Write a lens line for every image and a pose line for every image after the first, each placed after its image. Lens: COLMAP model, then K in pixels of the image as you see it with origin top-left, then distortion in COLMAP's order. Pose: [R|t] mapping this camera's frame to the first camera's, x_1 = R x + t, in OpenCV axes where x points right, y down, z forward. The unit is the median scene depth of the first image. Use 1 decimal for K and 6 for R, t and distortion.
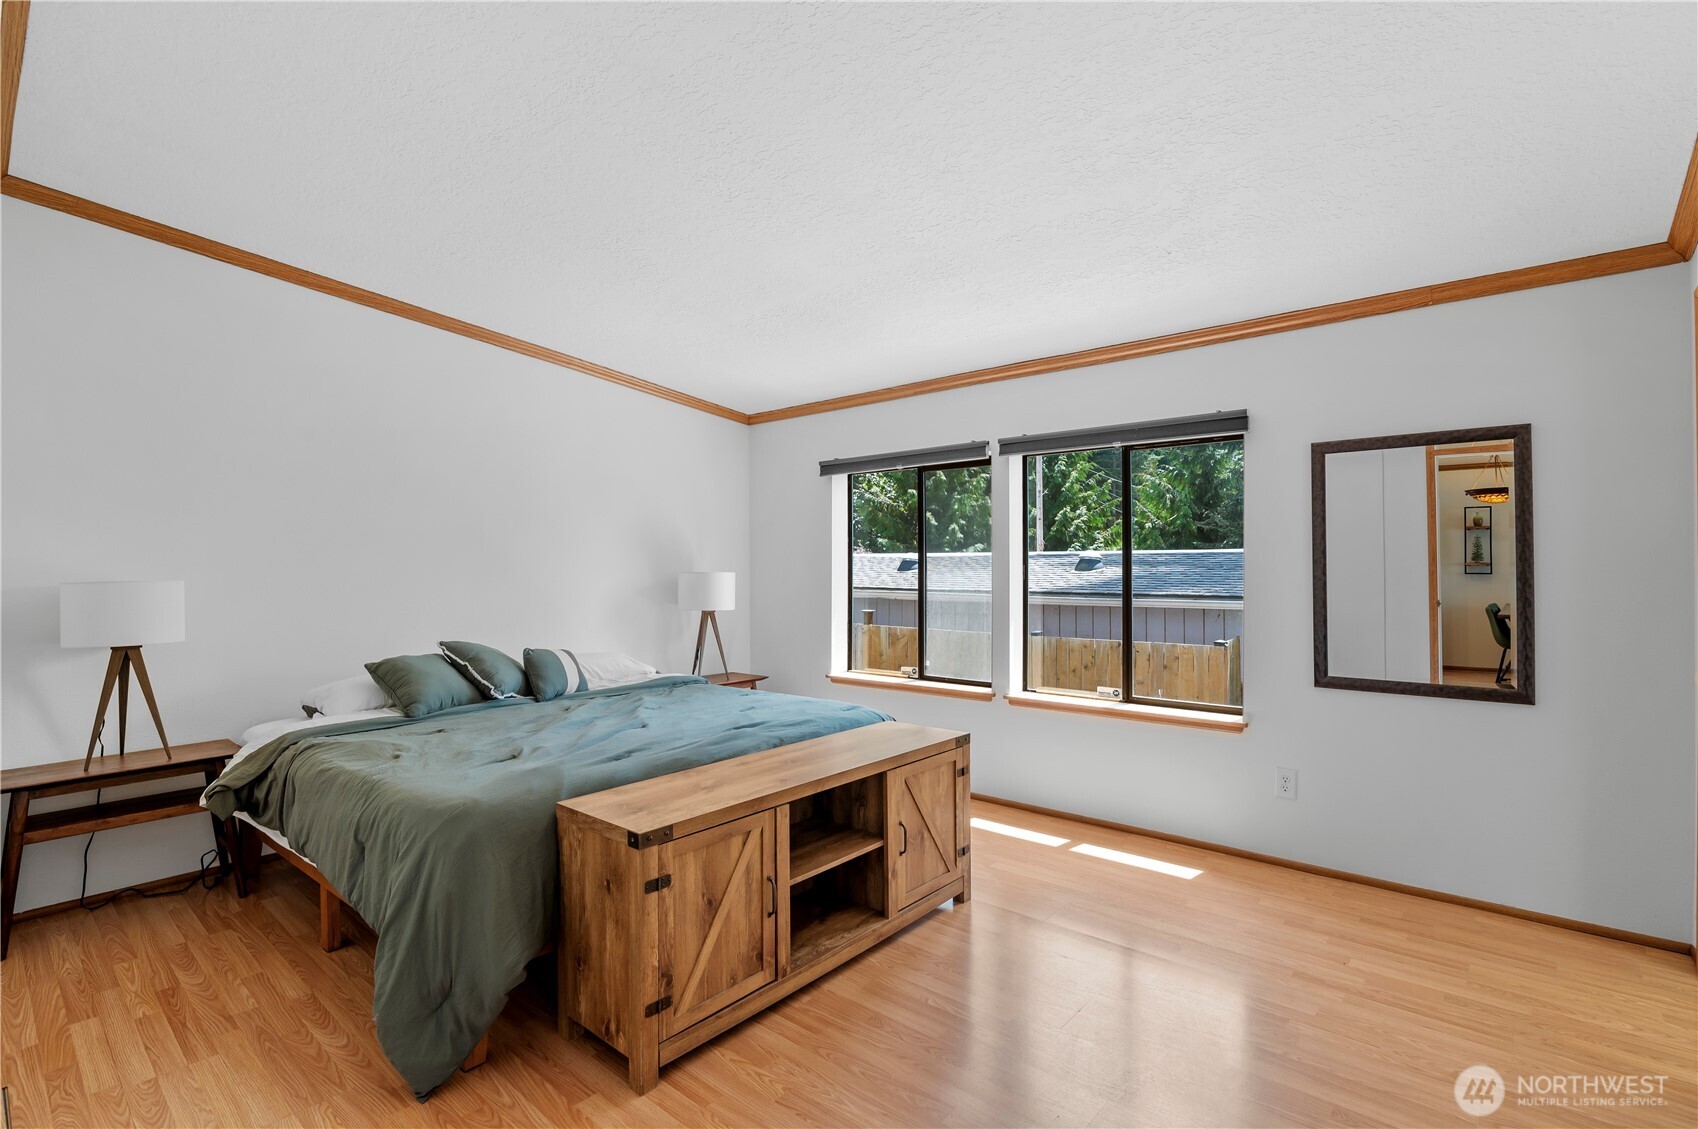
lens RADIAL K [[787.9, 0, 847.6], [0, 787.9, 556.2], [0, 0, 1]] dist [-0.025440, -0.000112]
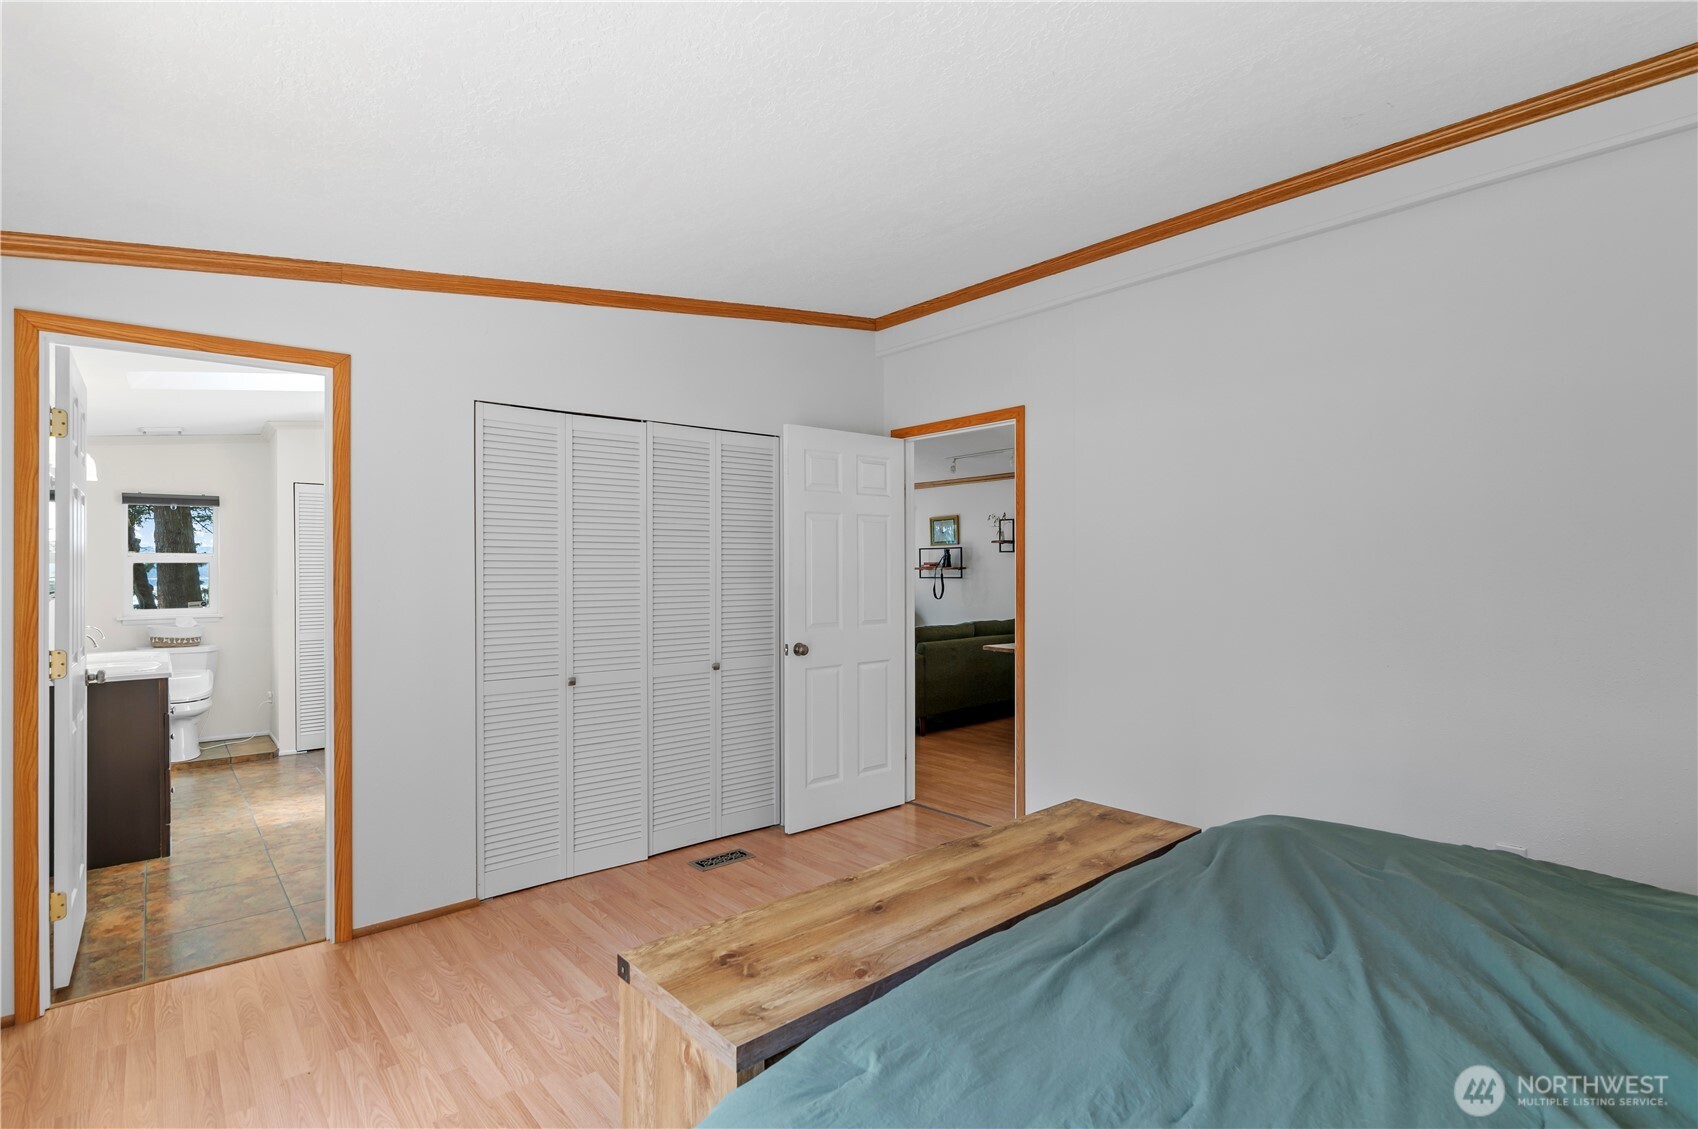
lens RADIAL K [[787.9, 0, 847.6], [0, 787.9, 556.2], [0, 0, 1]] dist [-0.025440, -0.000112]
pose [[-0.988488, 0.011846, 0.150836, -0.077787], [0.009671, 0.999838, -0.015148, -0.020442], [-0.150991, -0.013515, -0.988443, 1.910781]]
